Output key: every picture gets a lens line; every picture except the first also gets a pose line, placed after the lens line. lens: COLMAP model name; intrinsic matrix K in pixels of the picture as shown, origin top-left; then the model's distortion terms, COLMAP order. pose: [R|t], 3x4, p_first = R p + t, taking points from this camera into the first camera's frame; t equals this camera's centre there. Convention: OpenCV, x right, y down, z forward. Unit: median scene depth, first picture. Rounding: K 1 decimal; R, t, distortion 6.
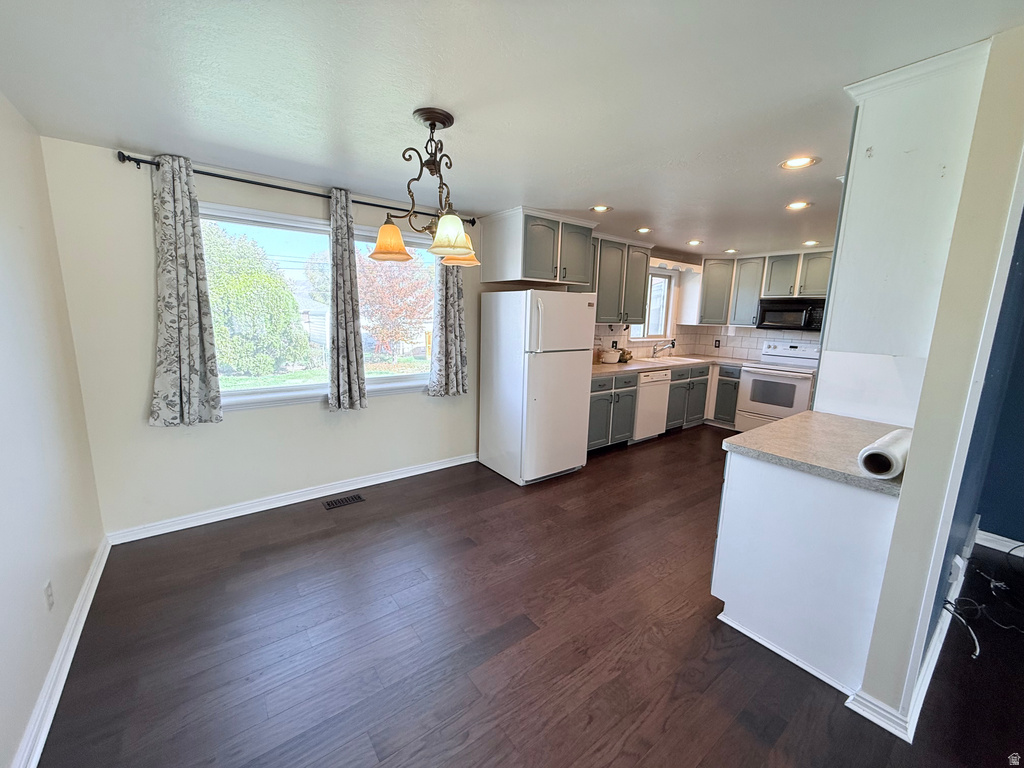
lens RADIAL K [[409.3, 0, 506.7], [0, 409.3, 383.4], [0, 0, 1]] dist [0.001962, -0.000679]
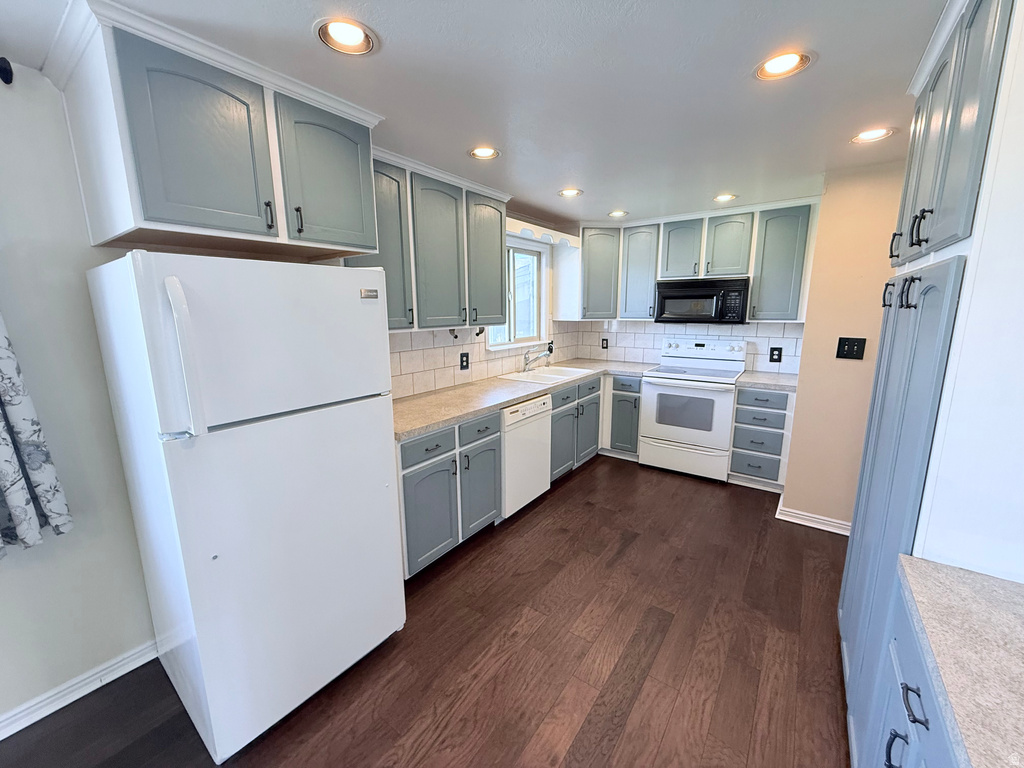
lens RADIAL K [[409.3, 0, 507.5], [0, 409.3, 383.2], [0, 0, 1]] dist [0.001962, -0.000679]
pose [[0.958857, -0.085168, 0.270815, 0.153889], [0.081489, 0.996365, 0.024822, -0.067726], [-0.271944, -0.001732, 0.962311, 0.377630]]
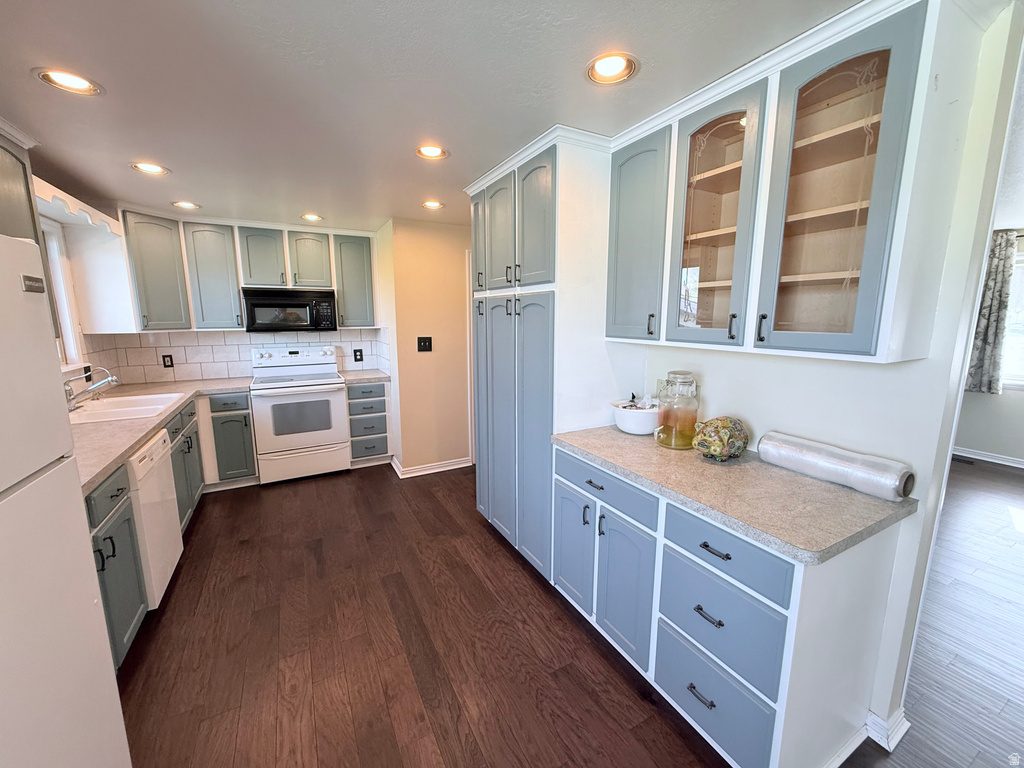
lens RADIAL K [[409.3, 0, 512.9], [0, 409.3, 382.9], [0, 0, 1]] dist [0.001962, -0.000679]
pose [[0.150502, -0.186734, 0.970814, -0.001581], [0.176143, 0.971351, 0.159531, -0.085241], [-0.972791, 0.146992, 0.179082, 0.473095]]
